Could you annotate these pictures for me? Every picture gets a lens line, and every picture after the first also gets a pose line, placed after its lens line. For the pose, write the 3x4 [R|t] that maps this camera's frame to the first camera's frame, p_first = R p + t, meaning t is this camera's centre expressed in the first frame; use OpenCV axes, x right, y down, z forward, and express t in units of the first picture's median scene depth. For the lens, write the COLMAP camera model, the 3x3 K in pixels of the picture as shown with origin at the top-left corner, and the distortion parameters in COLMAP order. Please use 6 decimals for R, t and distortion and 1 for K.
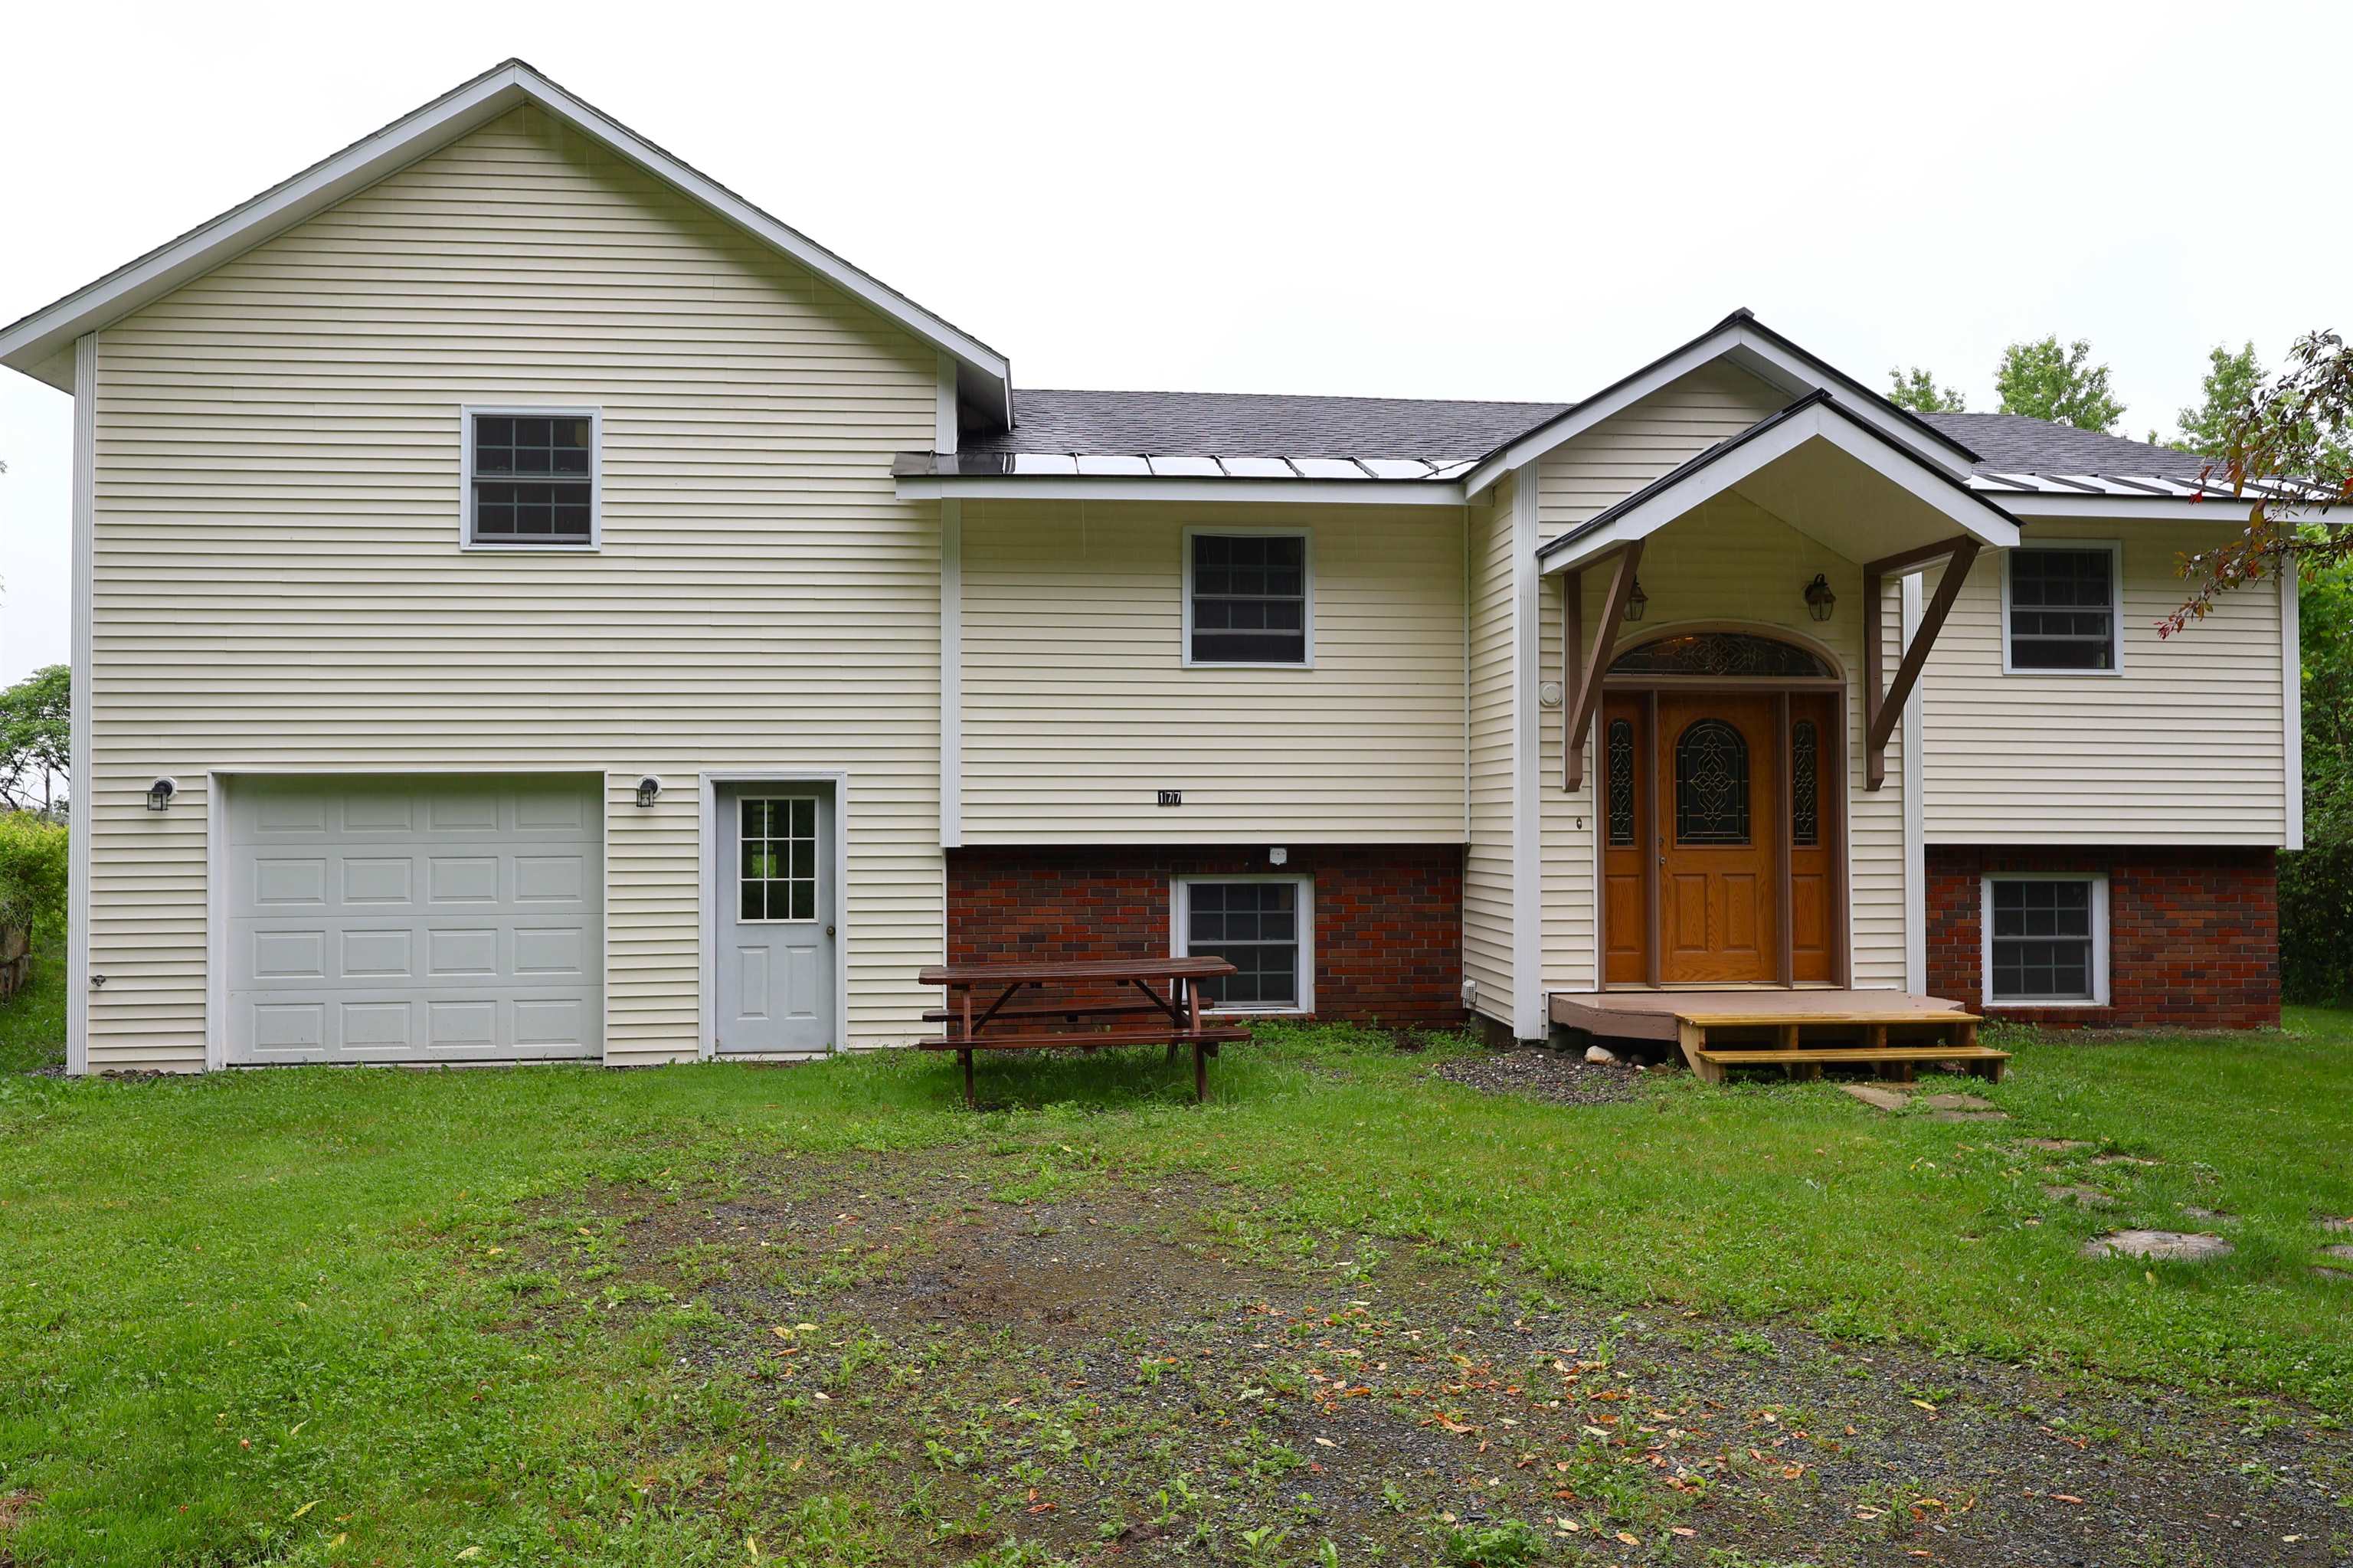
lens RADIAL K [[1167.7, 0, 1179.8], [0, 1167.7, 779.8], [0, 0, 1]] dist [0.000707, 0.001385]
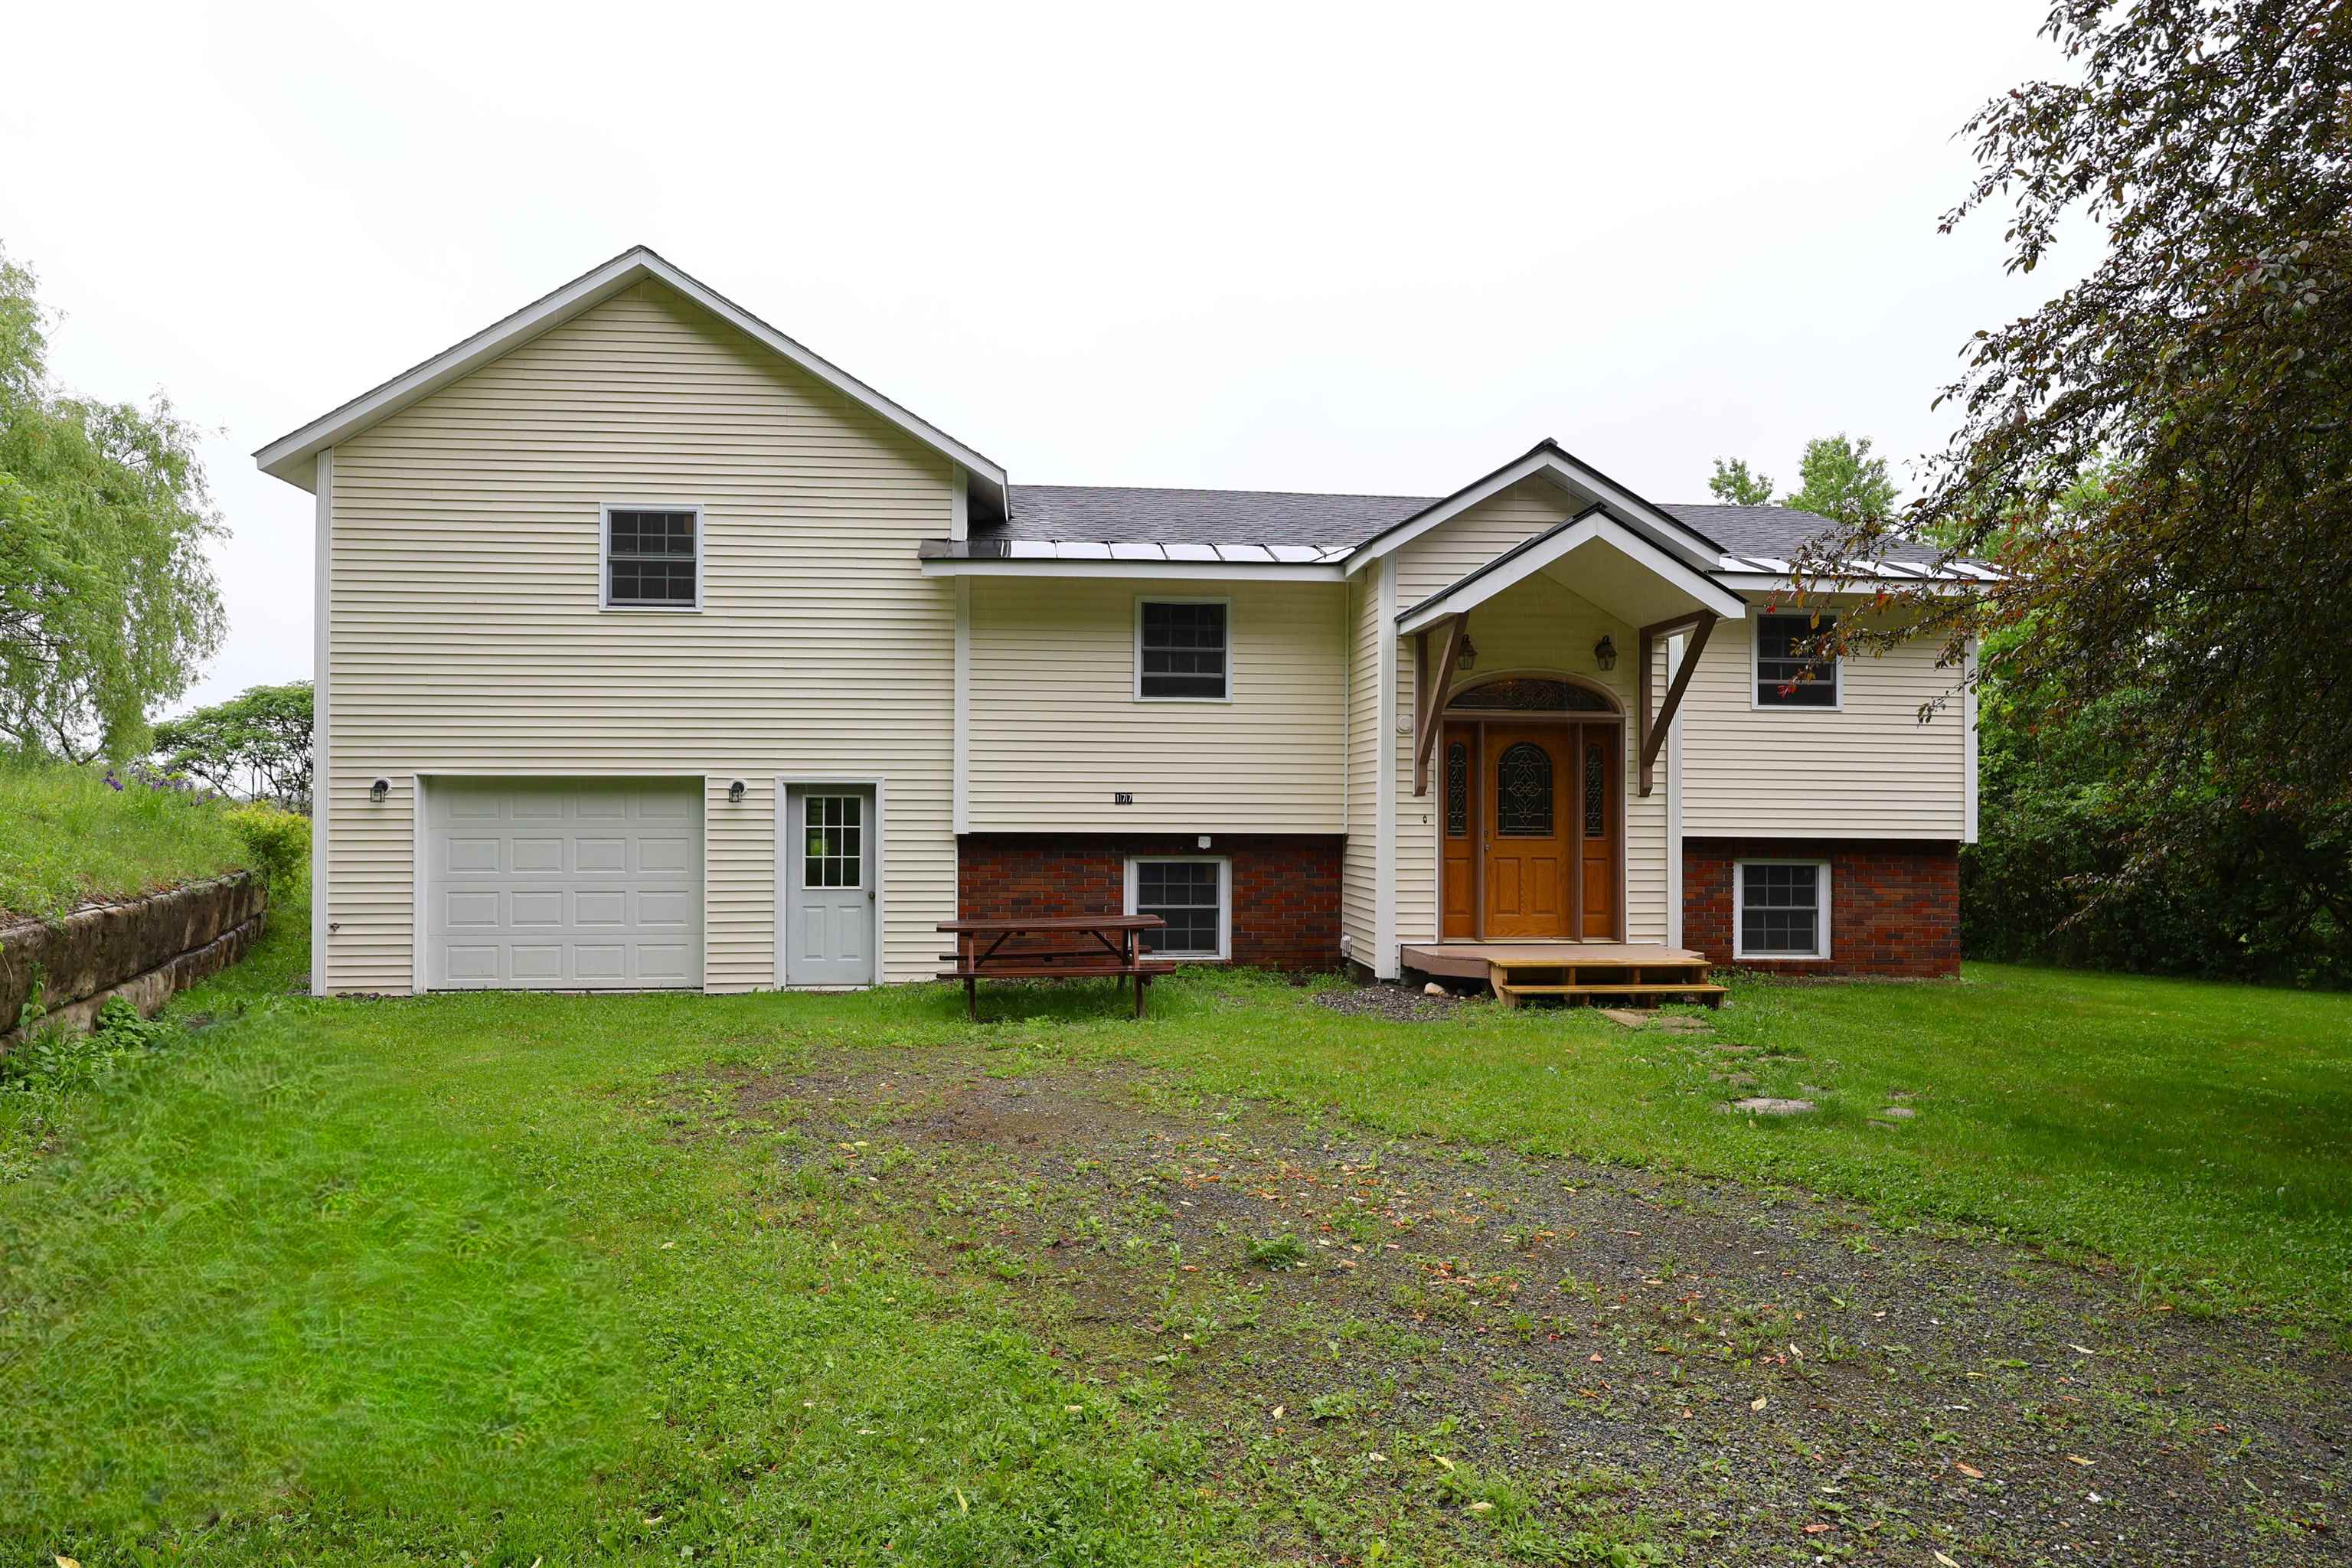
lens RADIAL K [[1167.2, 0, 1179.3], [0, 1167.2, 779.8], [0, 0, 1]] dist [0.000707, 0.001385]
pose [[0.999822, 0.006677, -0.017655, 0.078909], [-0.006607, 0.999970, 0.004014, -0.011579], [0.017681, -0.003896, 0.999836, -0.340124]]
